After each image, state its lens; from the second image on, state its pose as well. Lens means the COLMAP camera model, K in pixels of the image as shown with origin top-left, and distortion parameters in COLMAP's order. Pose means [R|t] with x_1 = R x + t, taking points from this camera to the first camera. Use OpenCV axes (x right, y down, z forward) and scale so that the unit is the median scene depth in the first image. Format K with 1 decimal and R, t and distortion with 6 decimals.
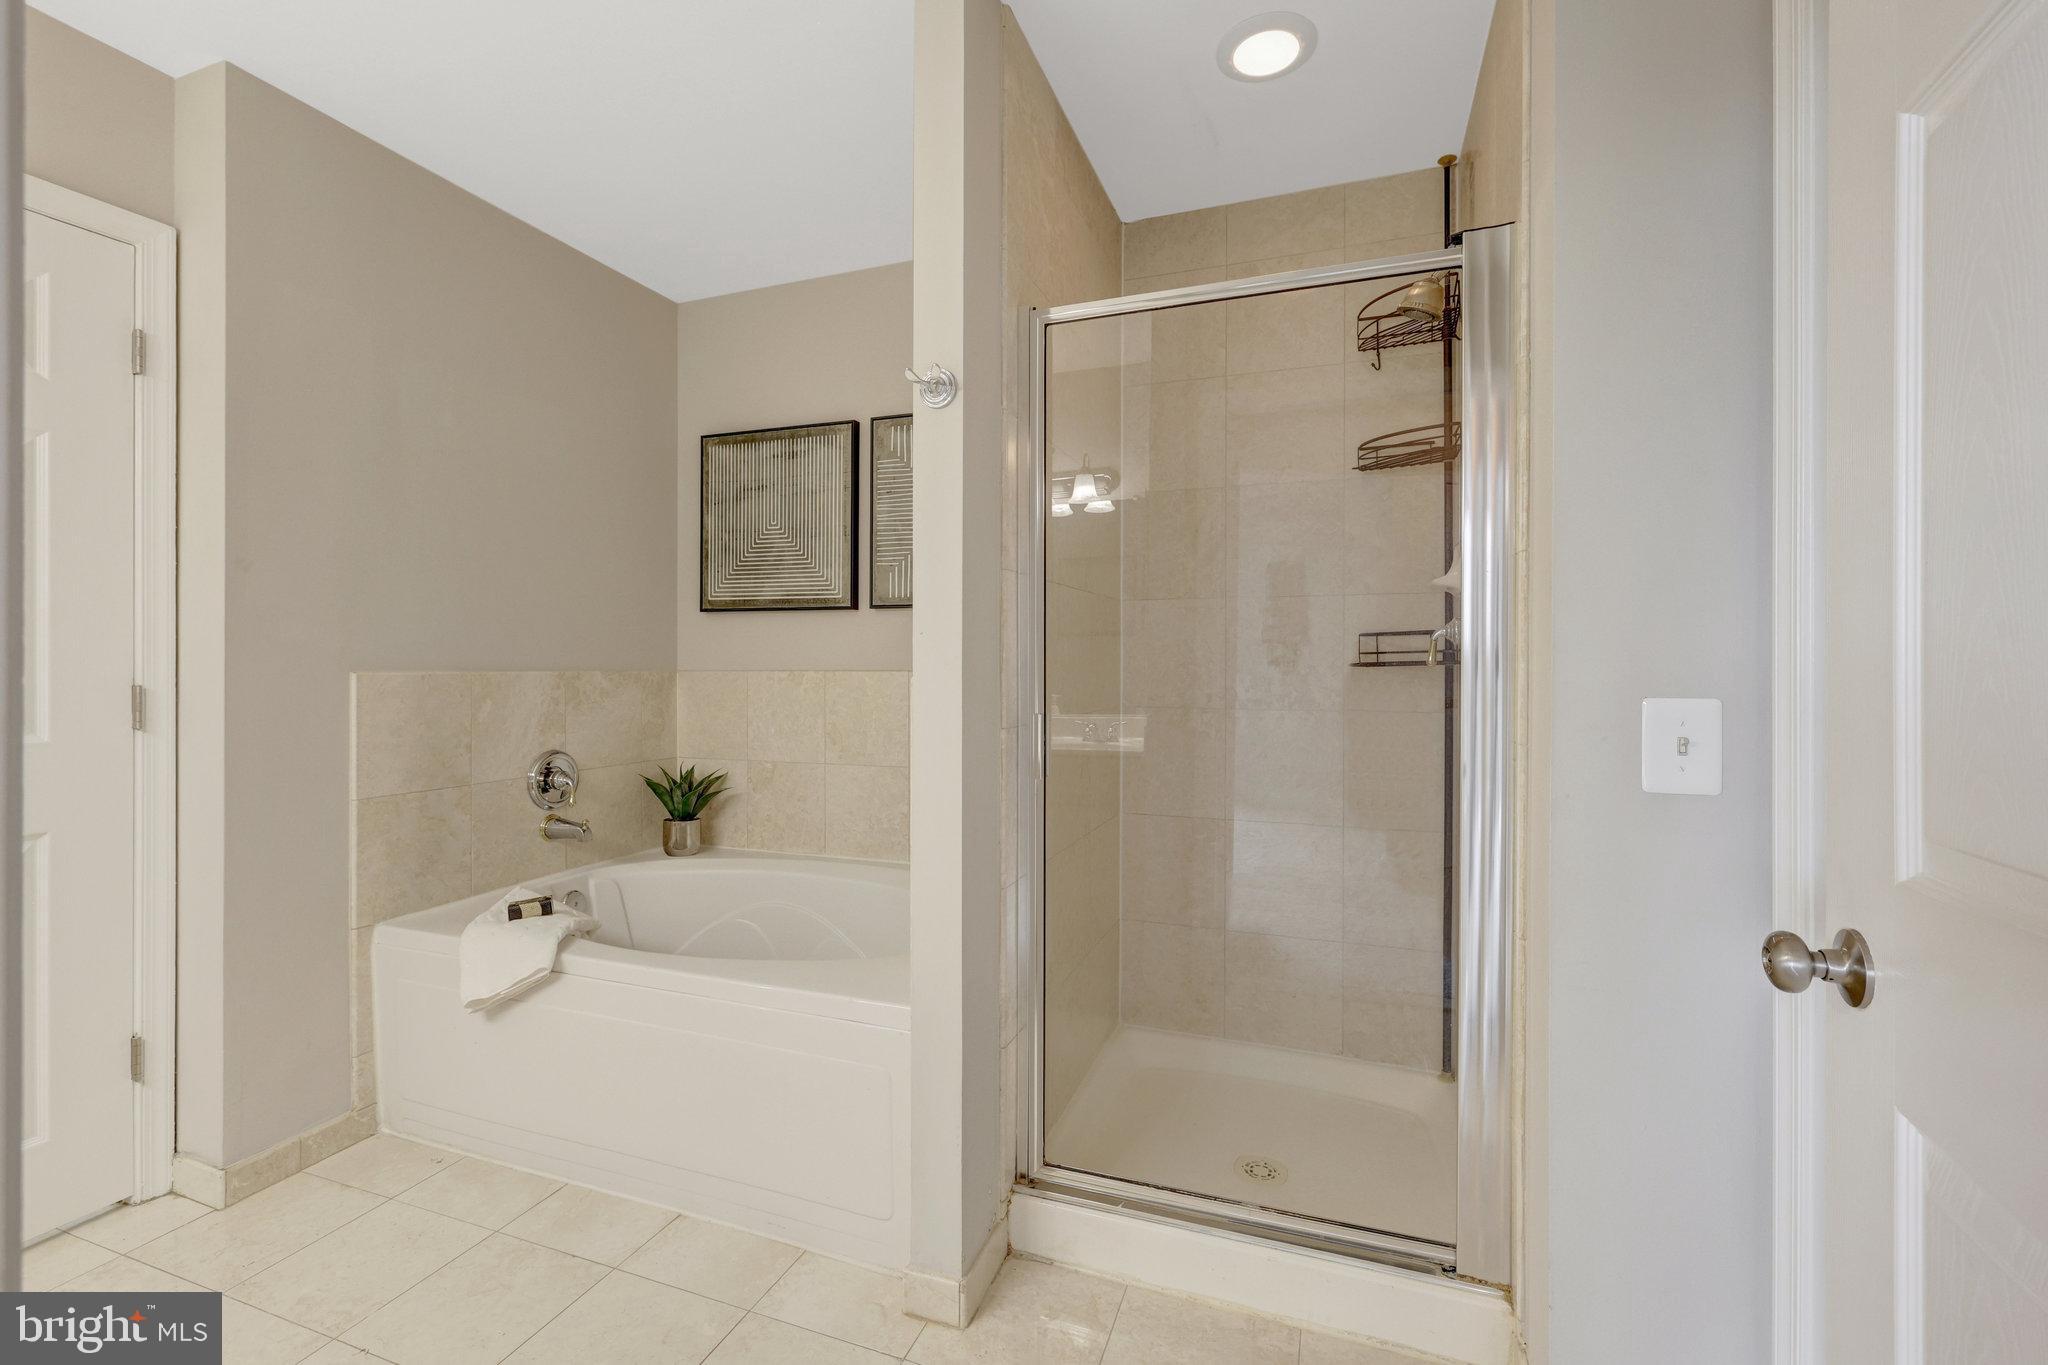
lens RADIAL K [[871.7, 0, 1031.1], [0, 871.7, 667.3], [0, 0, 1]] dist [-0.000594, 0.001077]
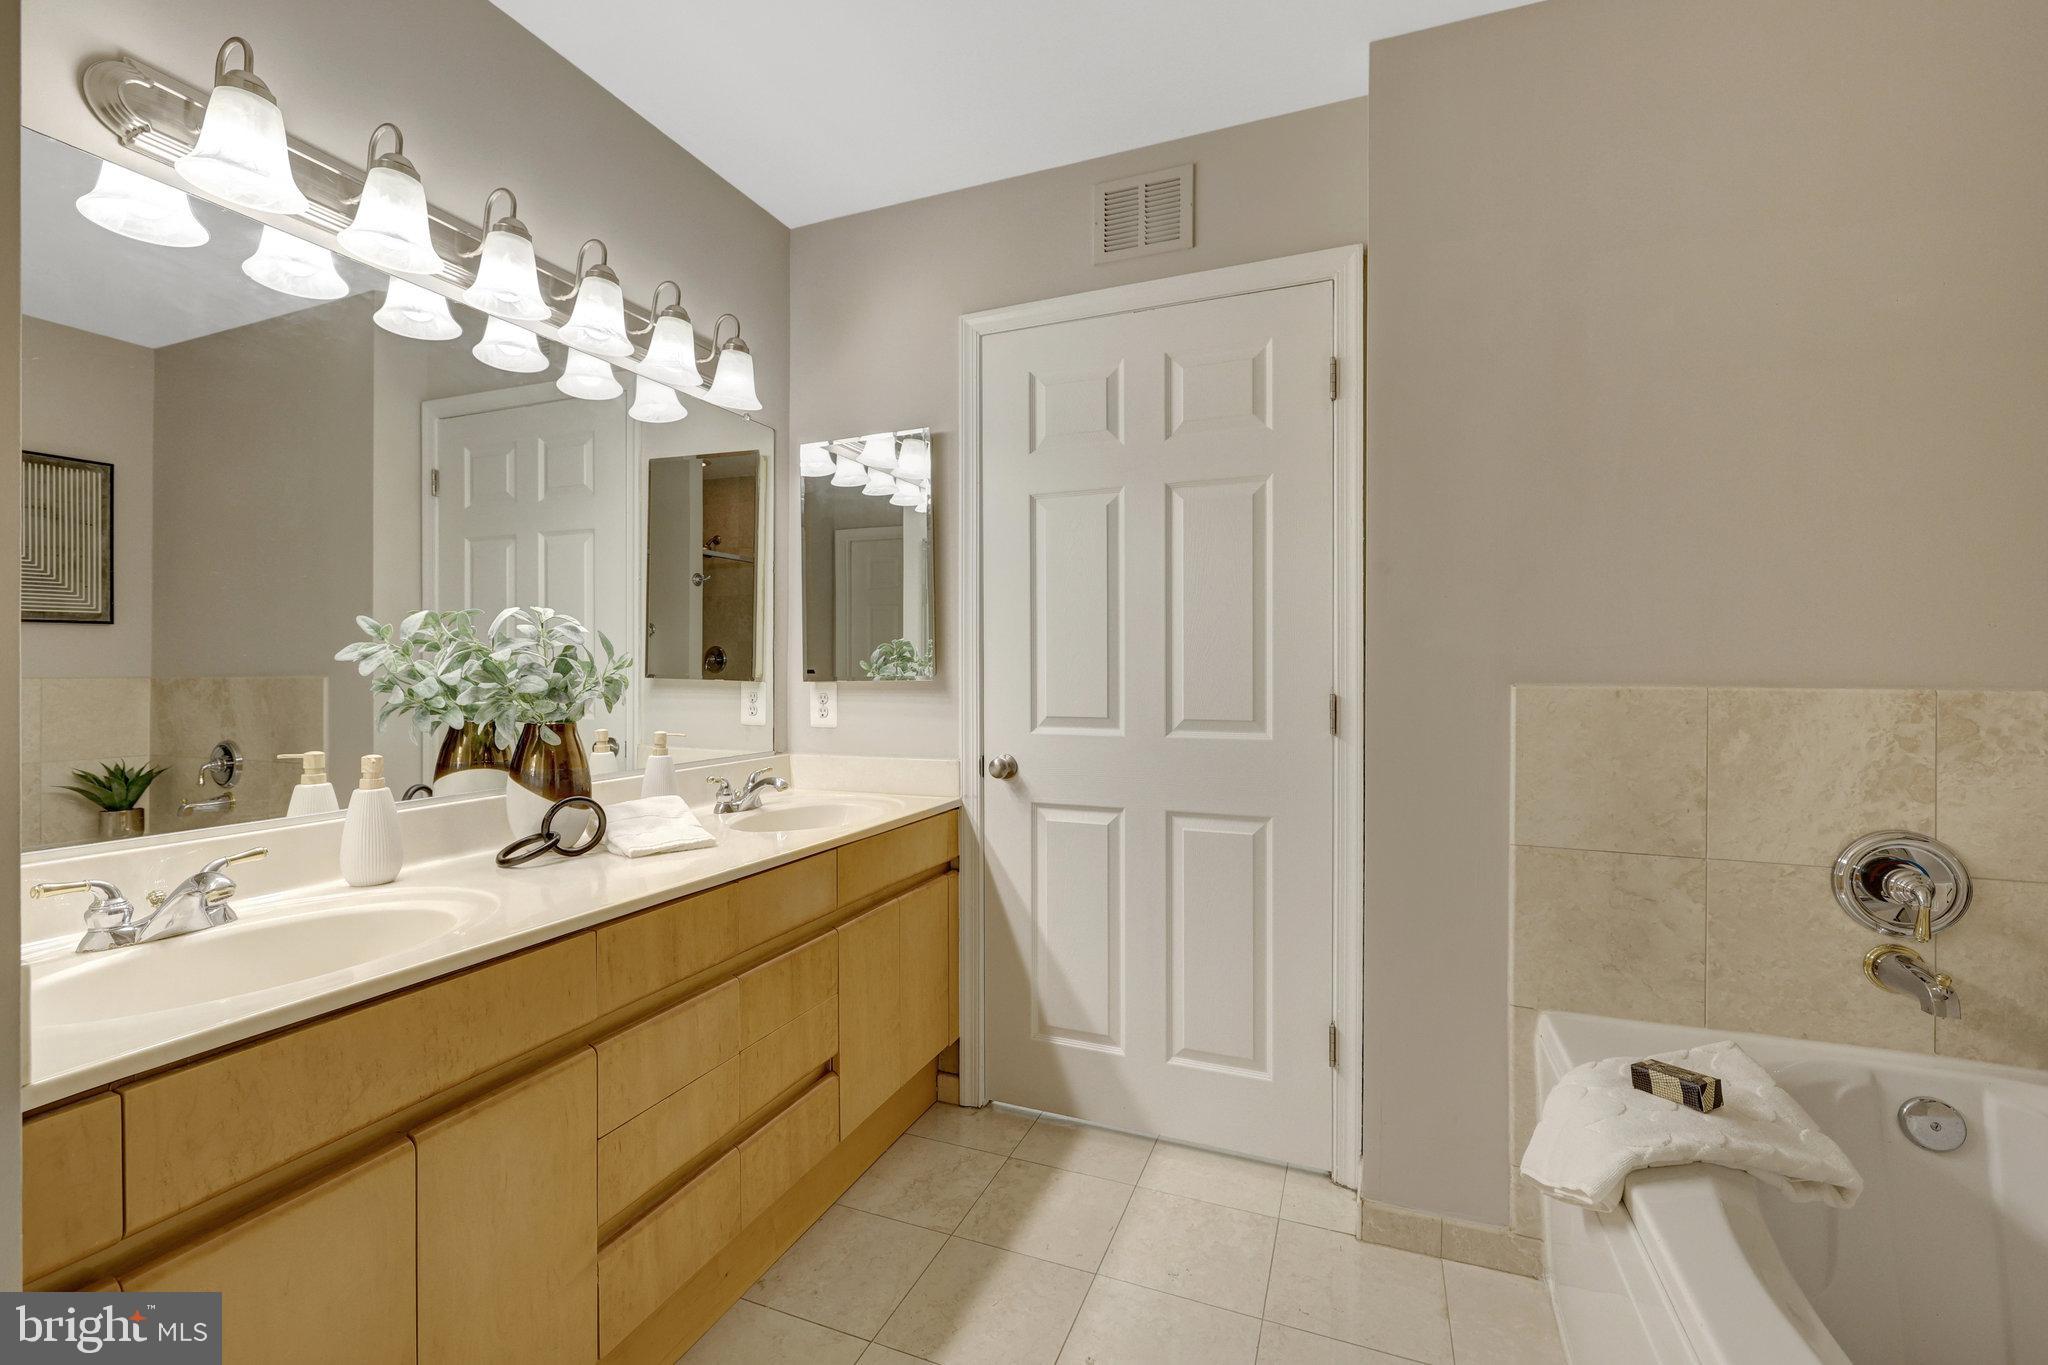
lens RADIAL K [[871.7, 0, 1014.1], [0, 871.7, 670.5], [0, 0, 1]] dist [-0.000594, 0.001077]
pose [[-0.045157, 0.002606, -0.998976, 0.040059], [-0.003895, 0.999989, 0.002785, -0.007373], [0.998972, 0.004017, -0.045147, 0.514618]]
